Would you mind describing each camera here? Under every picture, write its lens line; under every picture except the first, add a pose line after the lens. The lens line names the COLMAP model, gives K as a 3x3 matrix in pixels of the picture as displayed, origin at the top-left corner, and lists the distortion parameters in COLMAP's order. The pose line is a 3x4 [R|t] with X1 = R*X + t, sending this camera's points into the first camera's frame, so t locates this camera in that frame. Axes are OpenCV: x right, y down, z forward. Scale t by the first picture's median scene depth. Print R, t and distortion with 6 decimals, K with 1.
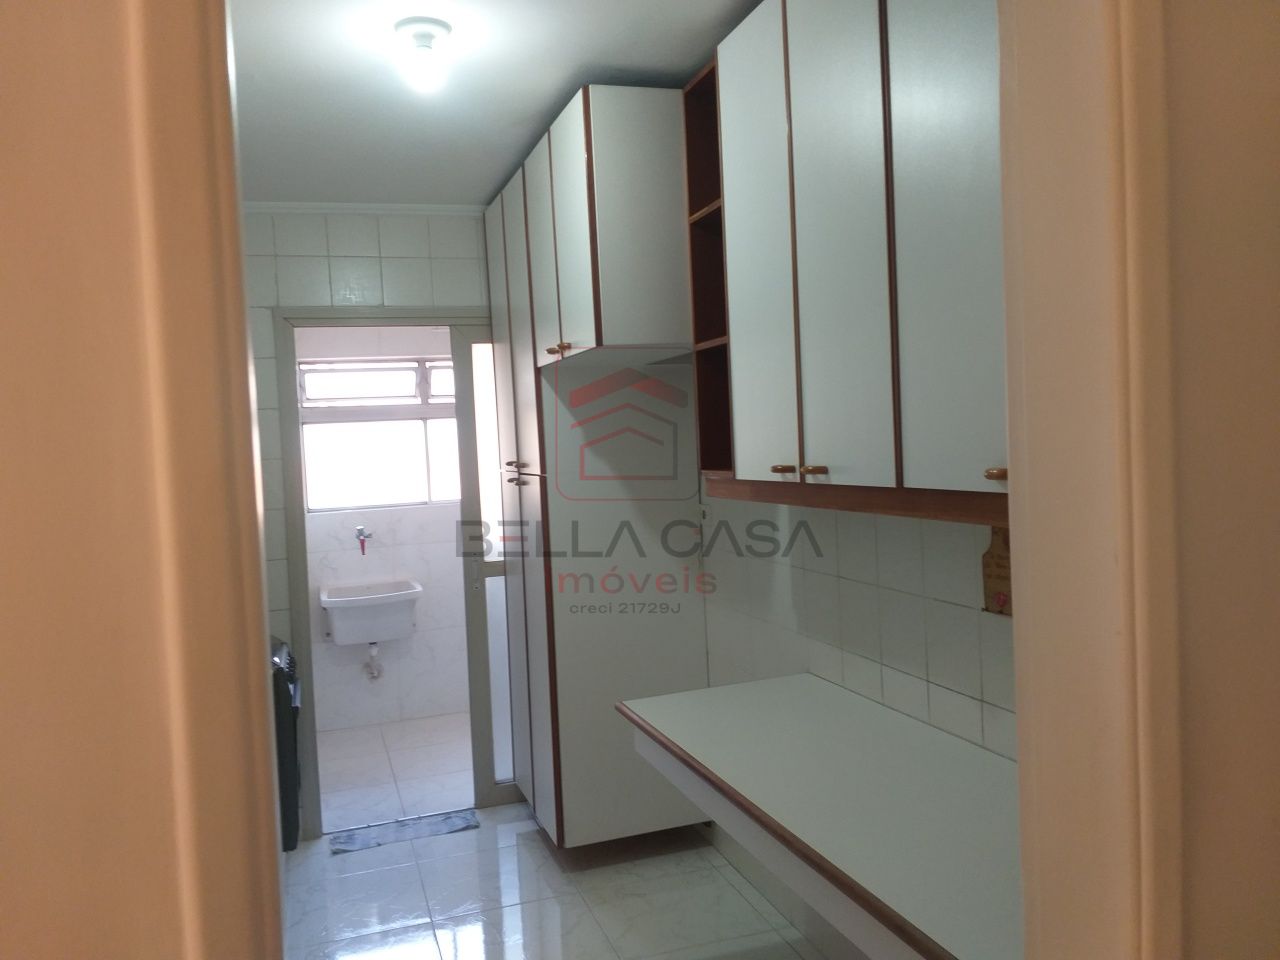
lens RADIAL K [[1006.2, 0, 632.9], [0, 1006.2, 475.9], [0, 0, 1]] dist [0.040562, -0.048201]
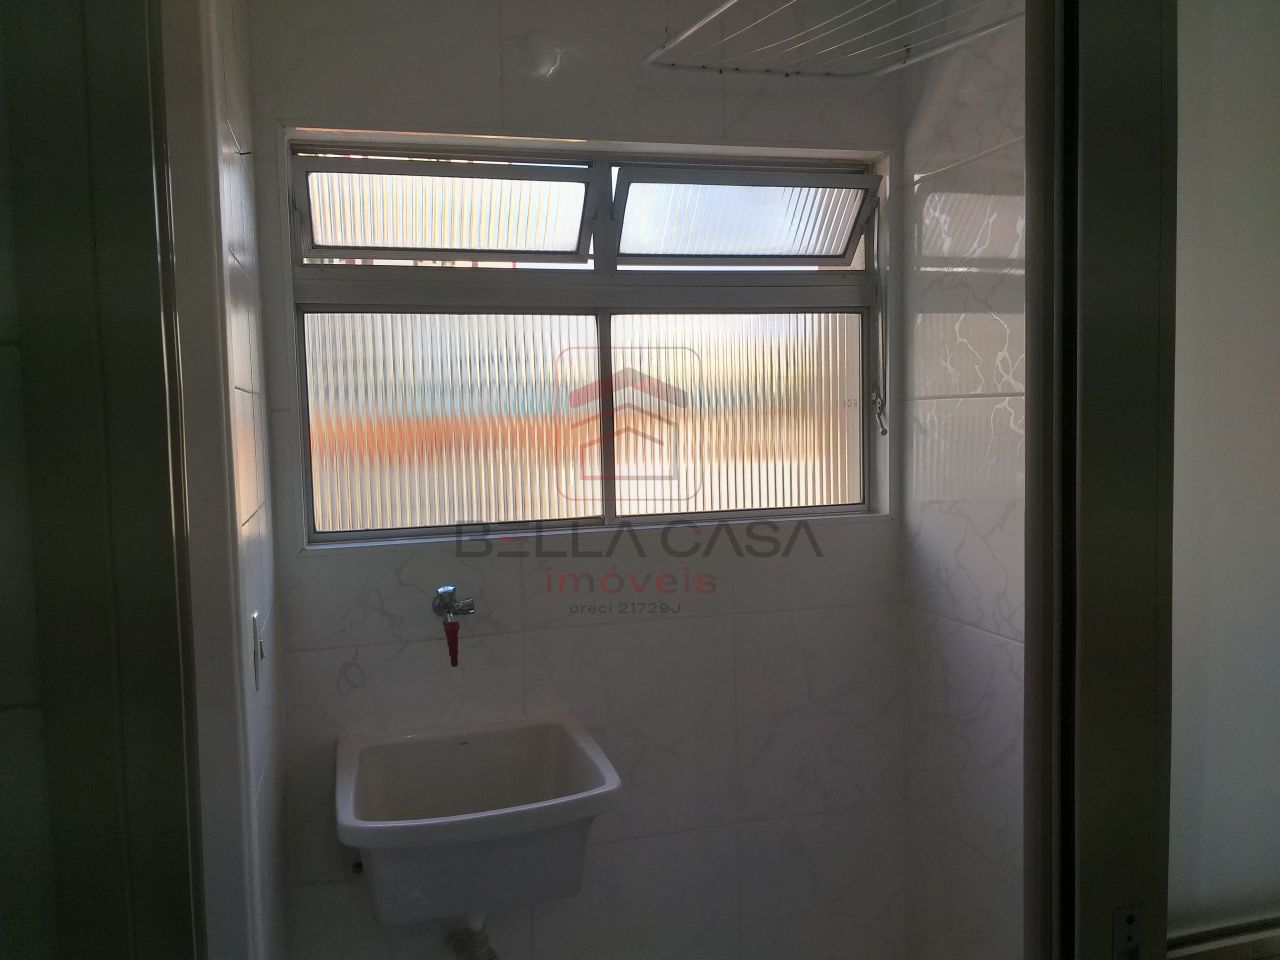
lens RADIAL K [[1006.2, 0, 637.3], [0, 1006.2, 474.6], [0, 0, 1]] dist [0.040562, -0.048201]
pose [[0.999032, 0.033225, -0.028817, -0.242724], [-0.031404, 0.997612, 0.061508, -0.022975], [0.030792, -0.060544, 0.997690, 0.805006]]
